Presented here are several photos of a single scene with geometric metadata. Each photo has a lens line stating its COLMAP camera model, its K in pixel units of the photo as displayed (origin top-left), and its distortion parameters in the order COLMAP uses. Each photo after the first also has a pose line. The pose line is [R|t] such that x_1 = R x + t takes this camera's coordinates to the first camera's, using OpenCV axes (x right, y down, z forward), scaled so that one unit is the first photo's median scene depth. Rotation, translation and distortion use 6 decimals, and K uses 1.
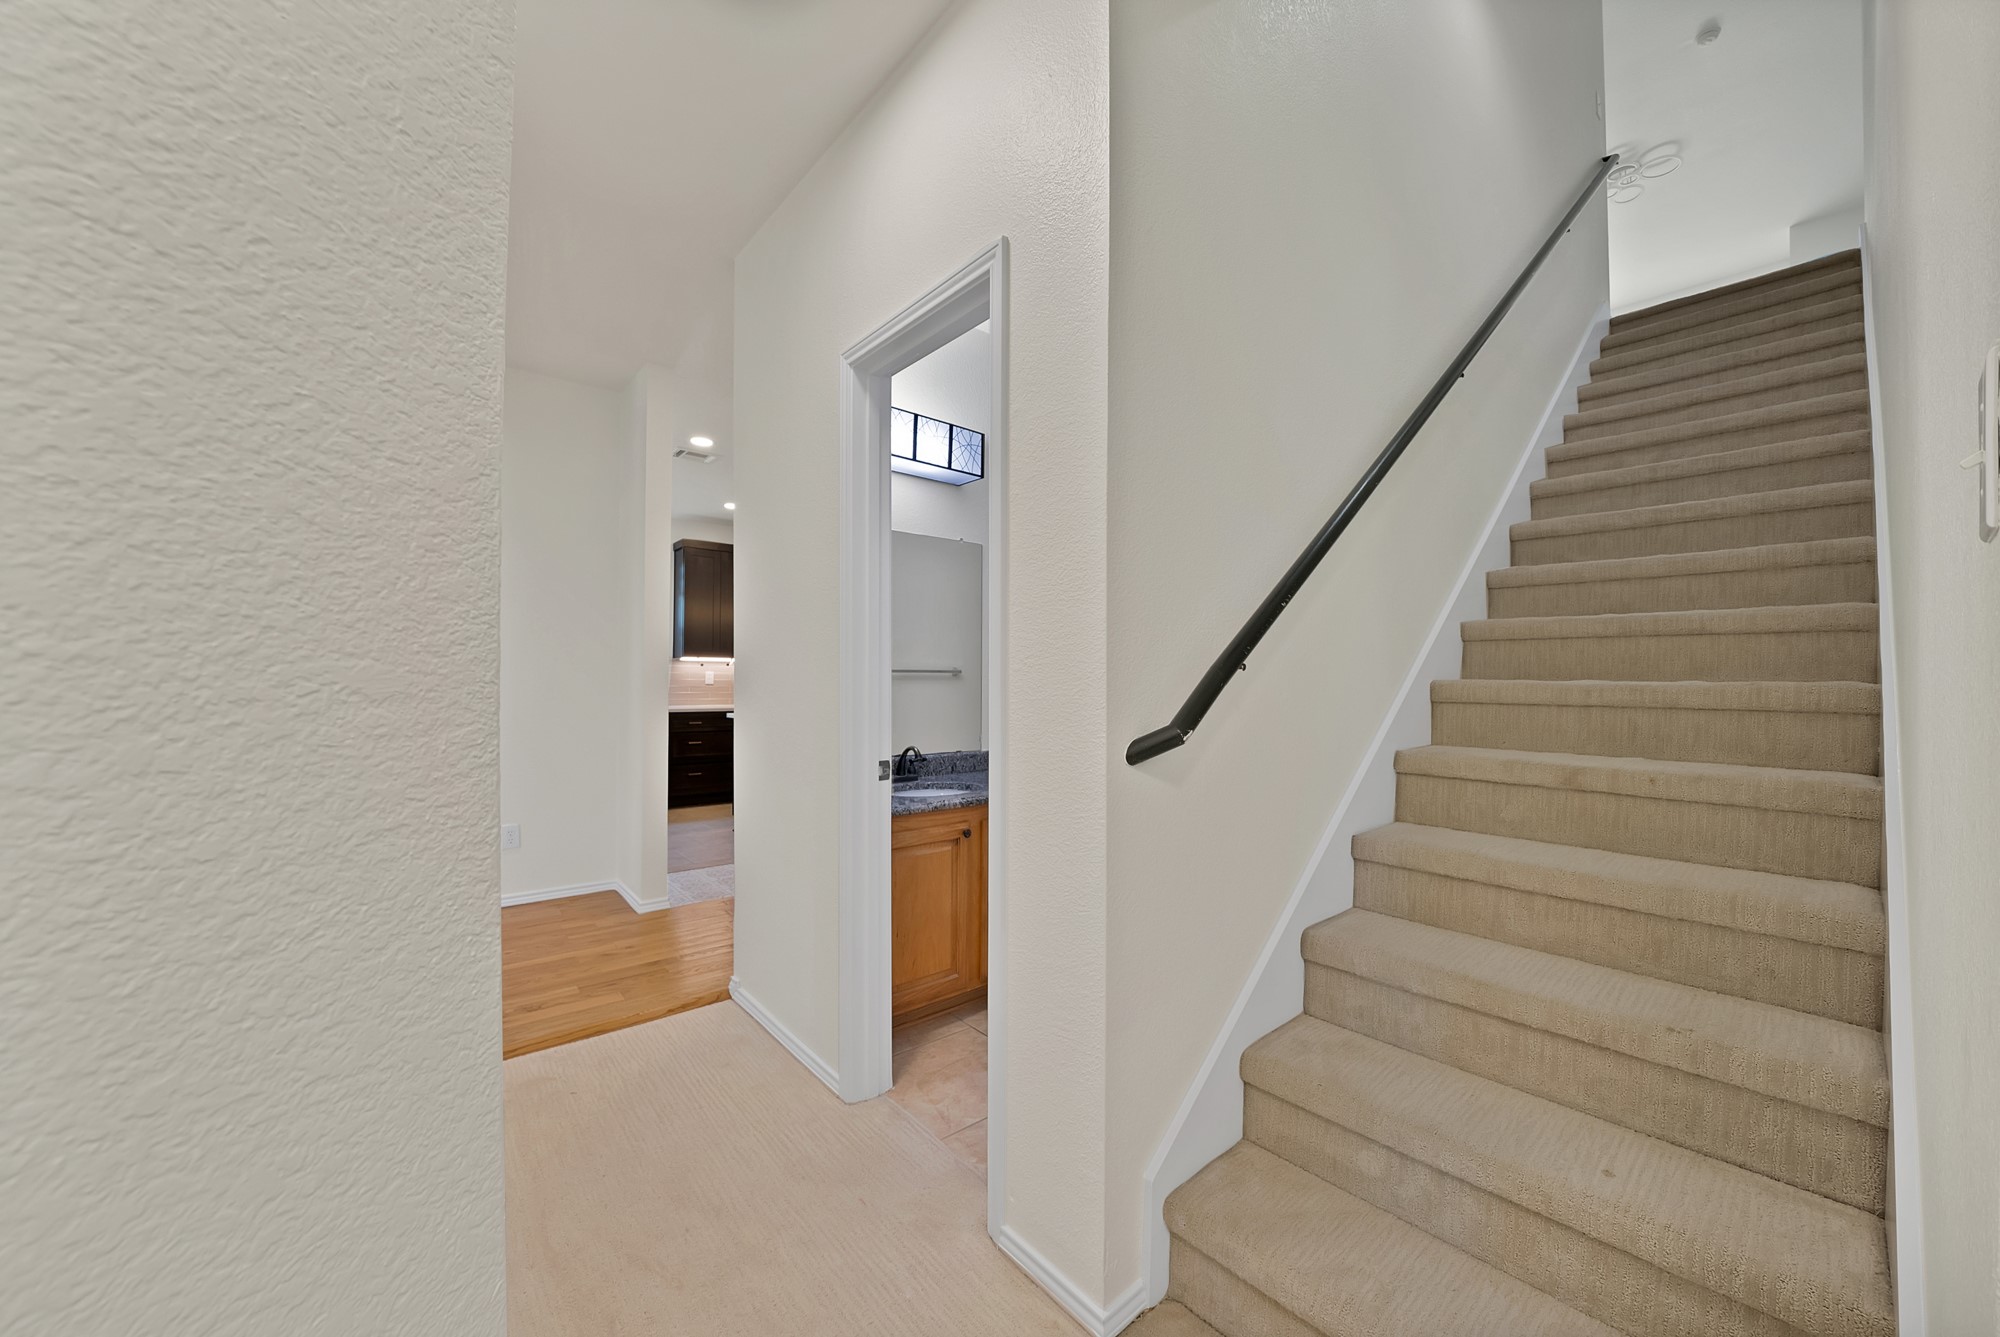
lens RADIAL K [[736.7, 0, 1015.7], [0, 736.7, 678.9], [0, 0, 1]] dist [-0.026968, 0.003386]
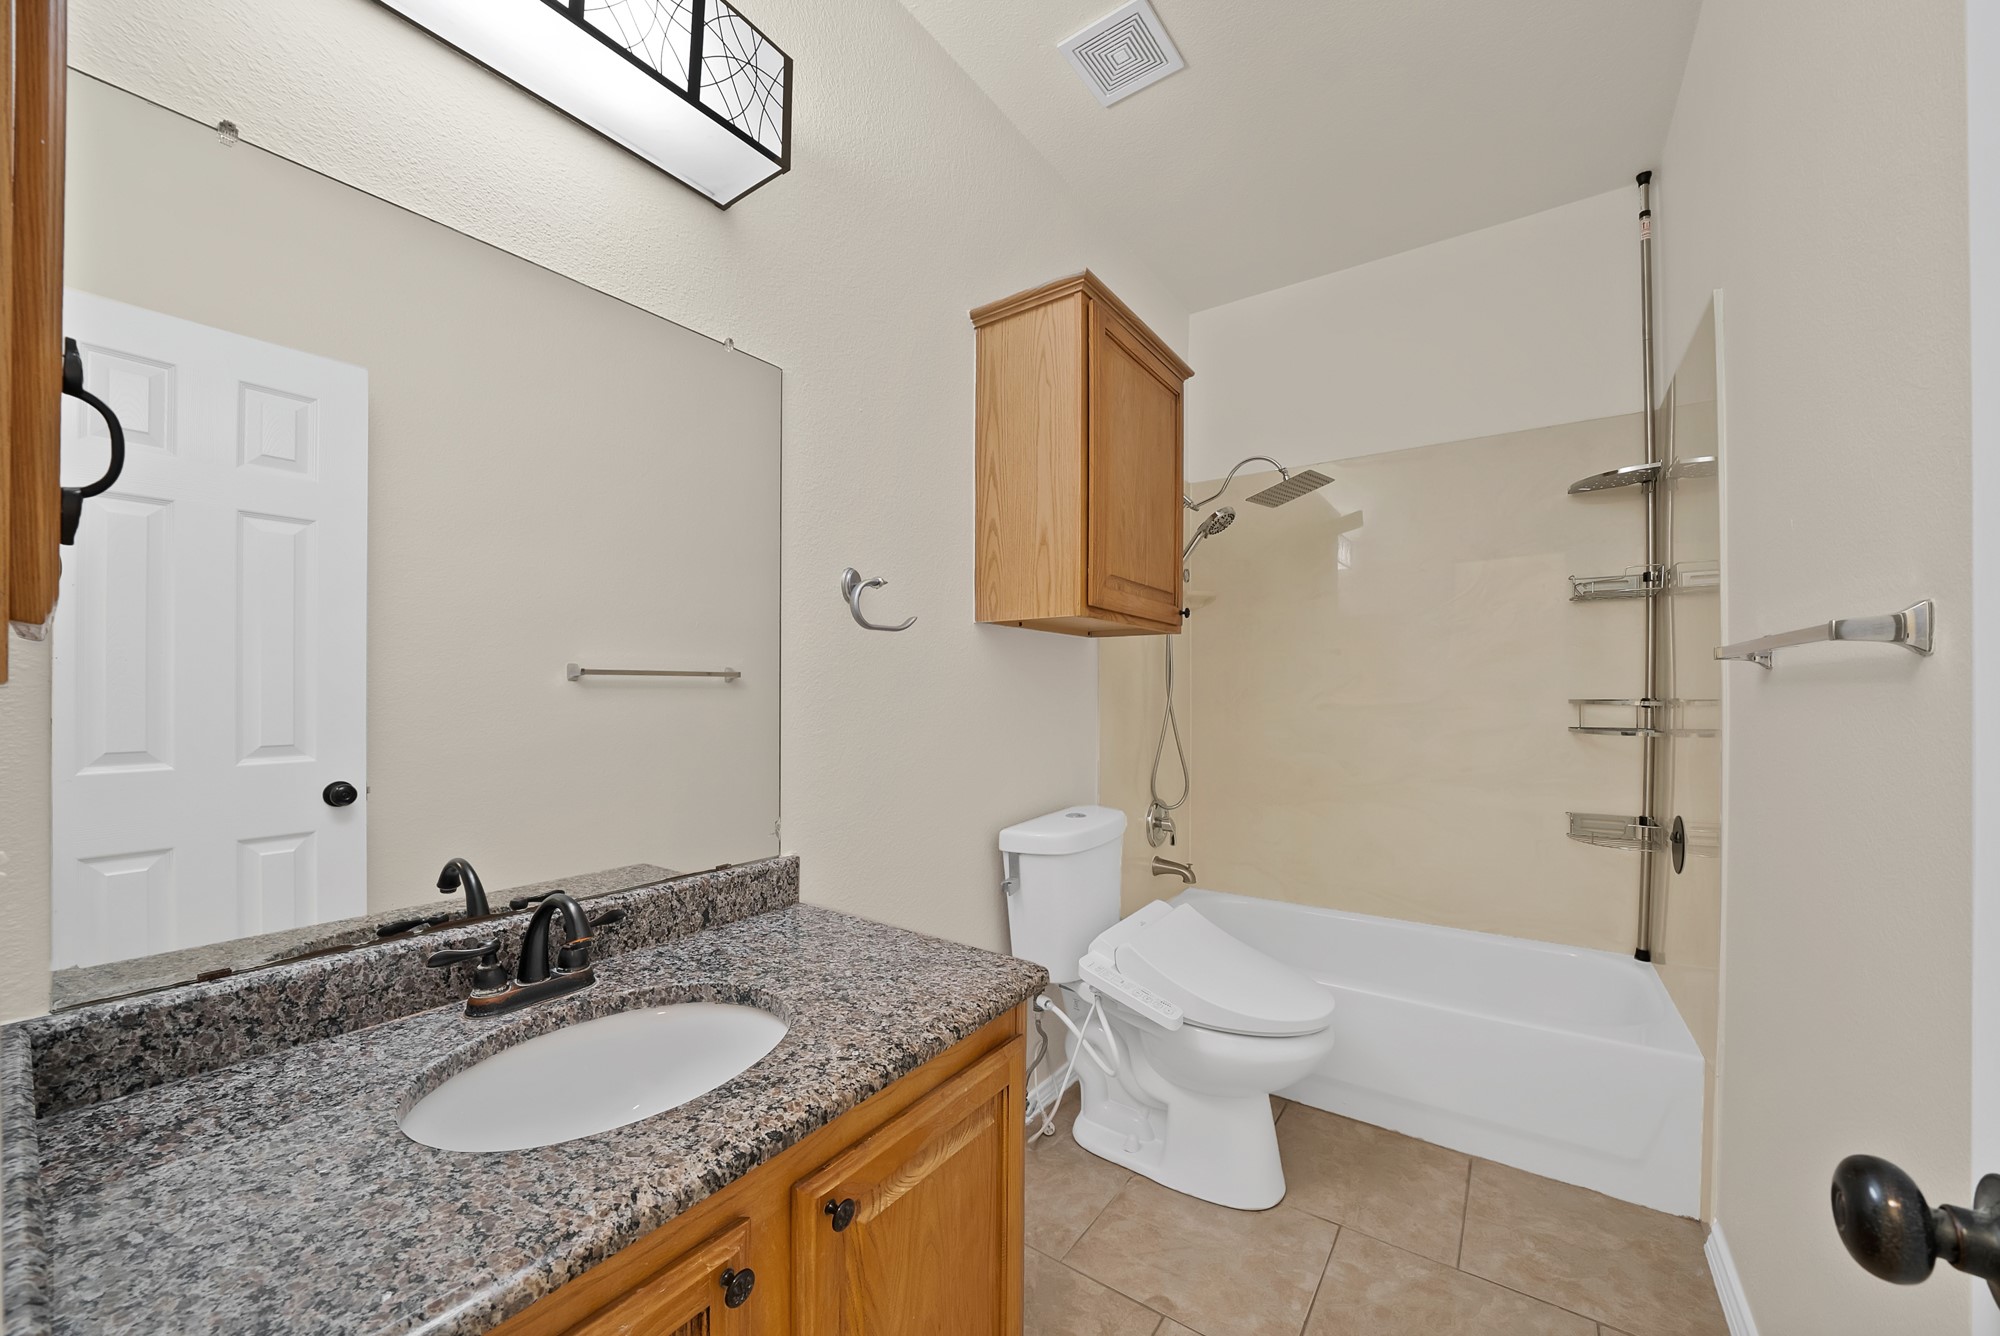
lens RADIAL K [[736.7, 0, 1015.7], [0, 736.7, 678.4], [0, 0, 1]] dist [-0.026968, 0.003386]
pose [[0.961800, -0.002309, 0.273744, -0.033250], [0.005082, 0.999943, -0.009424, -0.000747], [-0.273707, 0.010456, 0.961756, 0.581300]]
